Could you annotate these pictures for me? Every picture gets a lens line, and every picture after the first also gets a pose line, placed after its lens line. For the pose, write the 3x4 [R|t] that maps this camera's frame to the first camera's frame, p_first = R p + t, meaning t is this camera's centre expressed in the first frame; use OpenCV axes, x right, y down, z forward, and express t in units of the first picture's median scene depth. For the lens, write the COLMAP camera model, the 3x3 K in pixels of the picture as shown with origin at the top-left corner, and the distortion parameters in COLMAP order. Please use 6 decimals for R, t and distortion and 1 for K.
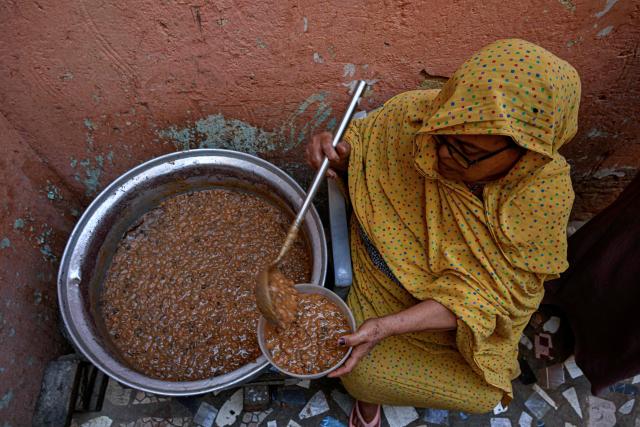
lens RADIAL K [[451.3, 0, 320.7], [0, 451.3, 228.5], [0, 0, 1]] dist [-0.001215, -0.001247]
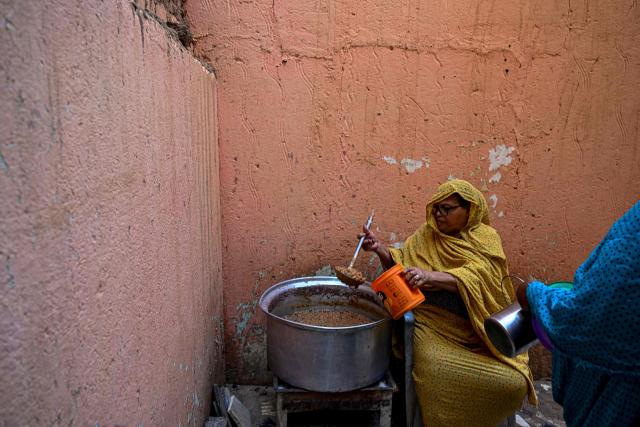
lens RADIAL K [[451.3, 0, 320.7], [0, 451.3, 228.5], [0, 0, 1]] dist [-0.001215, -0.001247]
pose [[0.998675, -0.043805, 0.027001, -0.328939], [0.048673, 0.633865, -0.771911, 1.240163], [0.016699, 0.772202, 0.635157, -0.397101]]
